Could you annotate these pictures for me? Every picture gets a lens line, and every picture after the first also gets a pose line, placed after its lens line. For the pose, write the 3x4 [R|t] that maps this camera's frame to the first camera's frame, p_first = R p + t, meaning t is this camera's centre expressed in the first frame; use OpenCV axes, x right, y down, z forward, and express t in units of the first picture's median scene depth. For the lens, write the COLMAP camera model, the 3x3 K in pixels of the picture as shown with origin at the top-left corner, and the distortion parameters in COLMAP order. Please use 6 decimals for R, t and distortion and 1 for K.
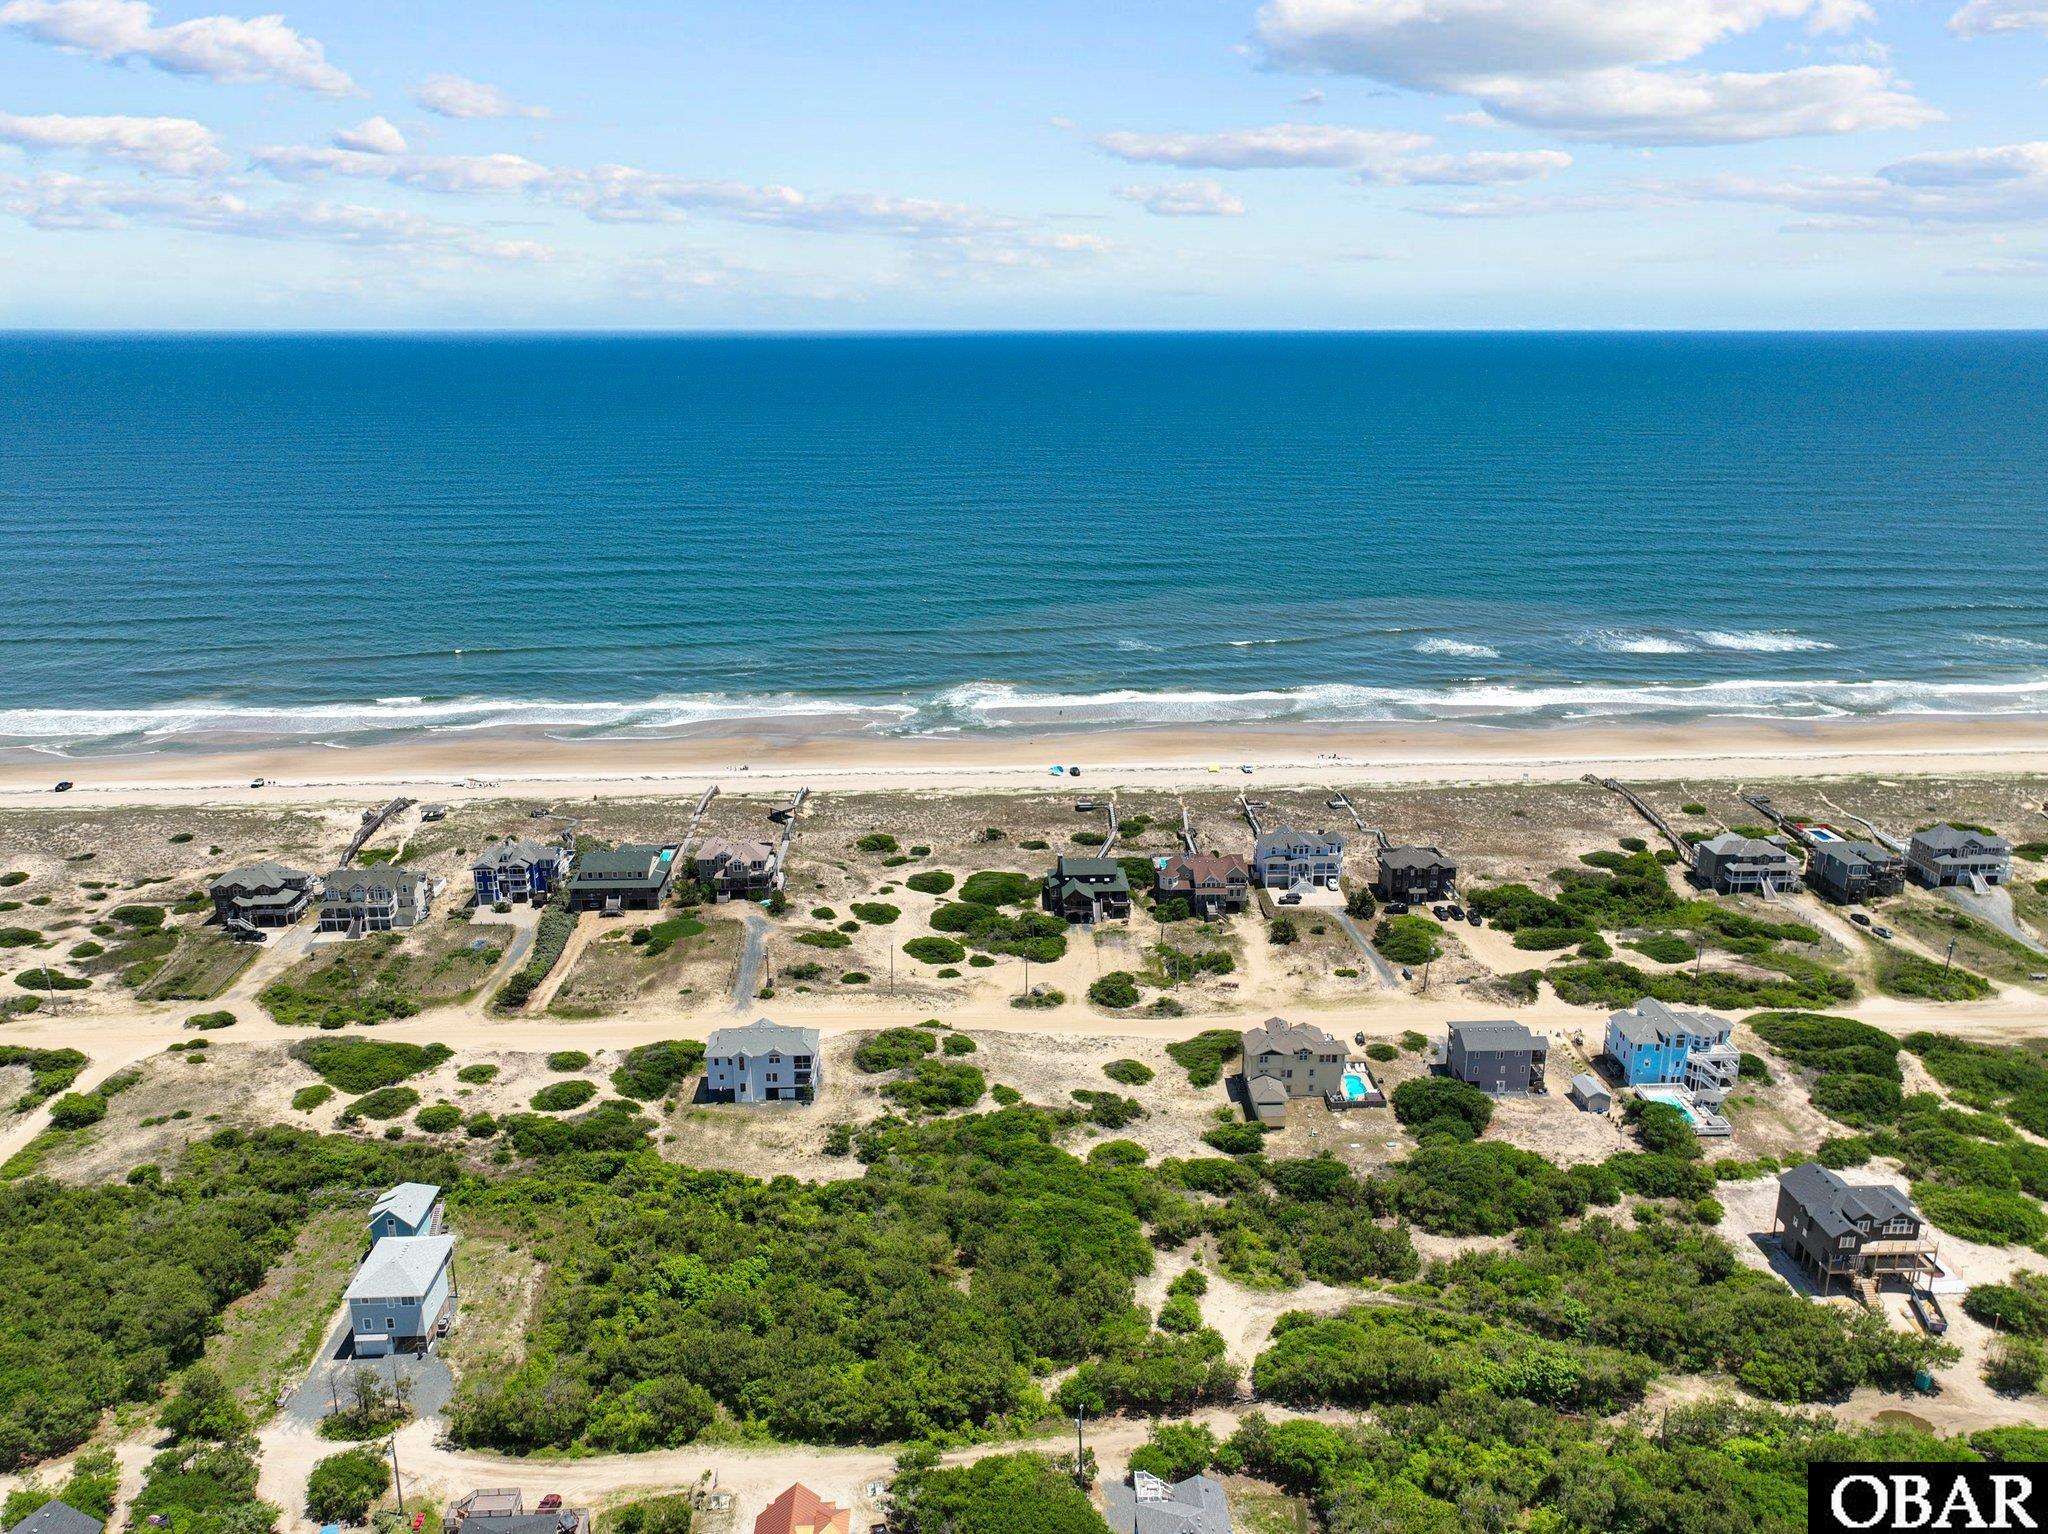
lens RADIAL K [[1516.7, 0, 1031.1], [0, 1516.7, 765.4], [0, 0, 1]] dist [0.006285, 0.002924]
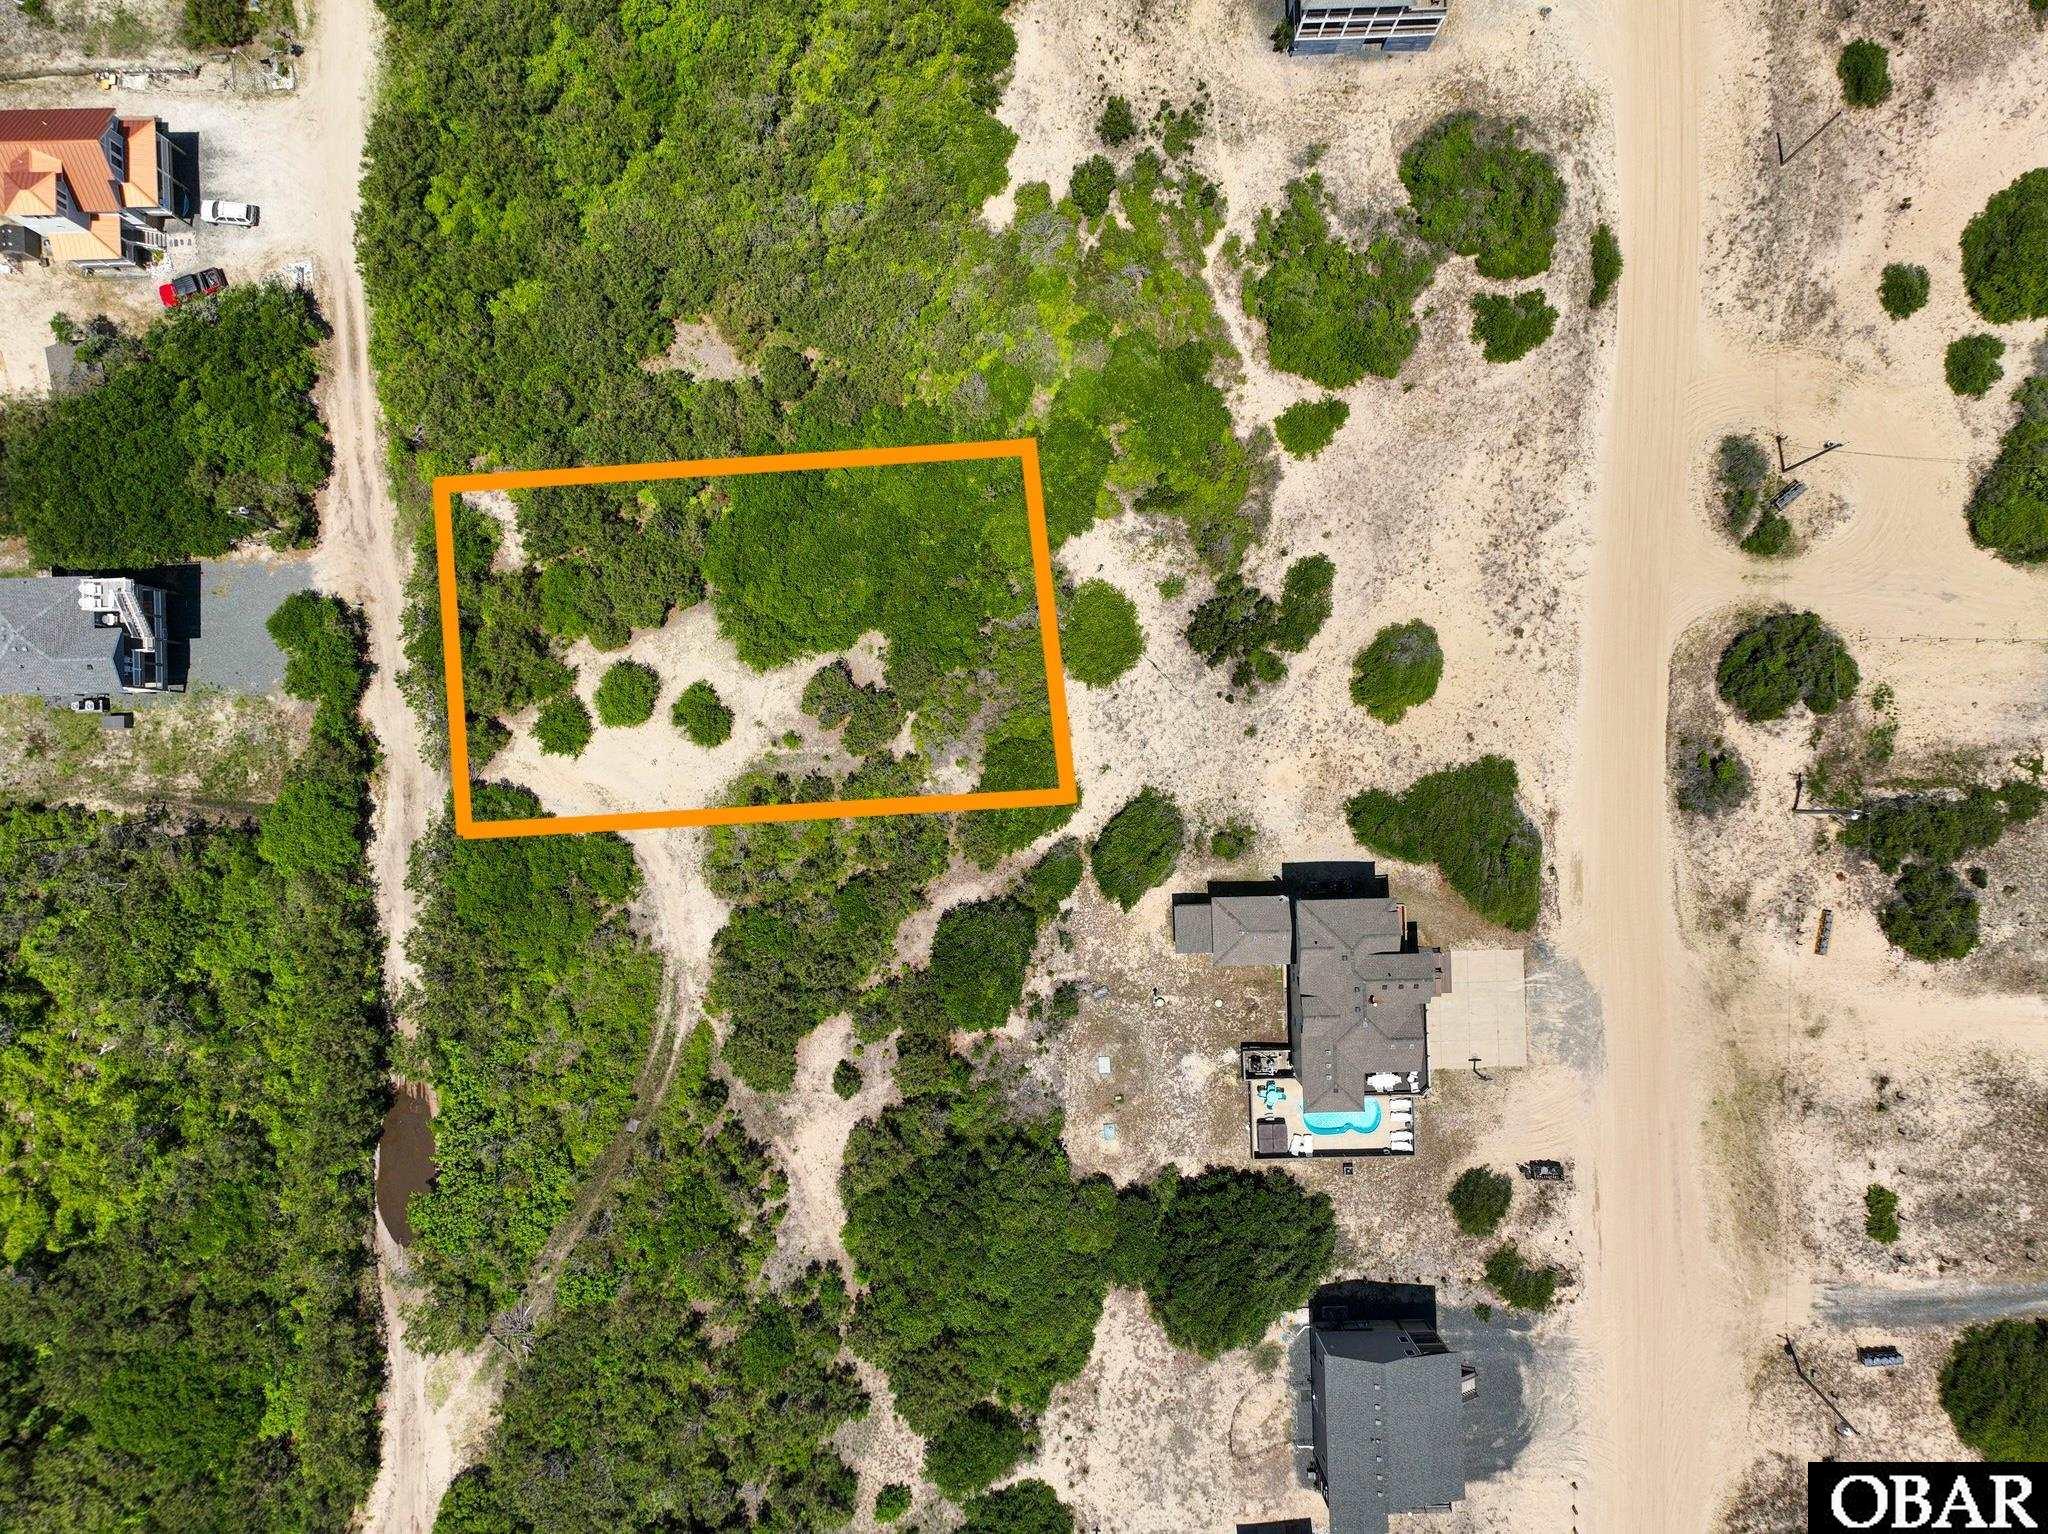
lens RADIAL K [[1458.4, 0, 1032.2], [0, 1458.4, 760.8], [0, 0, 1]] dist [0.007565, 0.001426]
pose [[-0.010958, 0.999905, -0.008371, 0.104882], [-0.266936, 0.005142, 0.963701, -0.242941], [0.963652, 0.012795, 0.266854, 0.803781]]
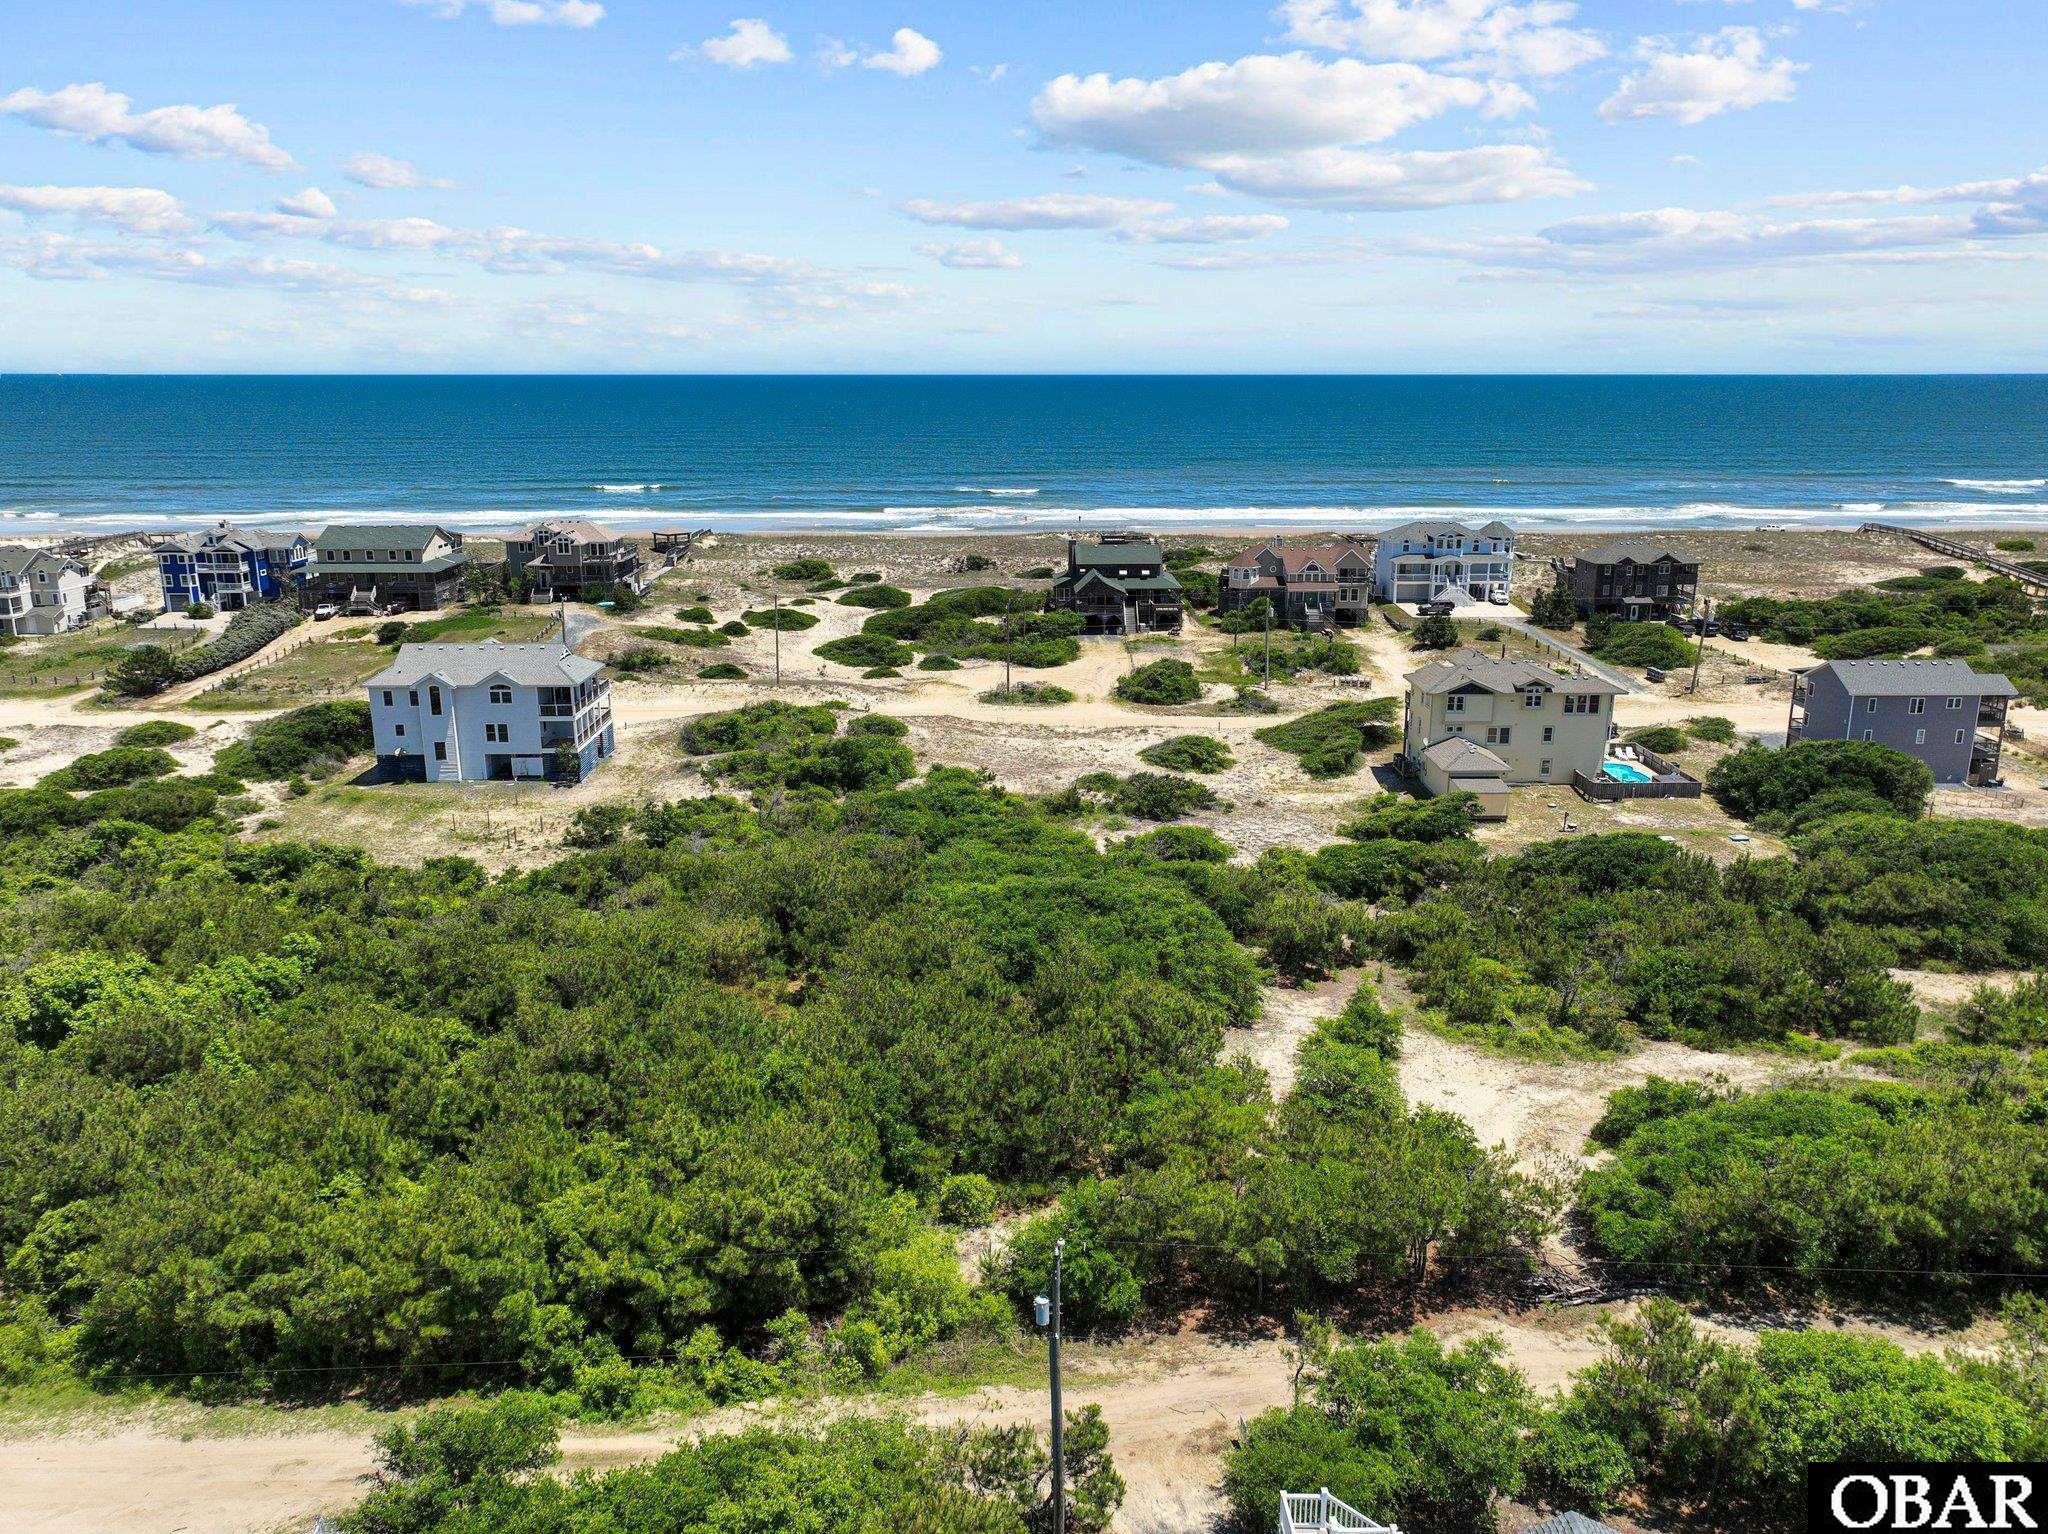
lens RADIAL K [[1516.7, 0, 1031.1], [0, 1516.7, 765.4], [0, 0, 1]] dist [0.006285, 0.002924]
pose [[0.999723, 0.005950, -0.022772, 0.022919], [-0.006619, 0.999545, -0.029421, 0.234593], [0.022586, 0.029563, 0.999308, 0.496474]]
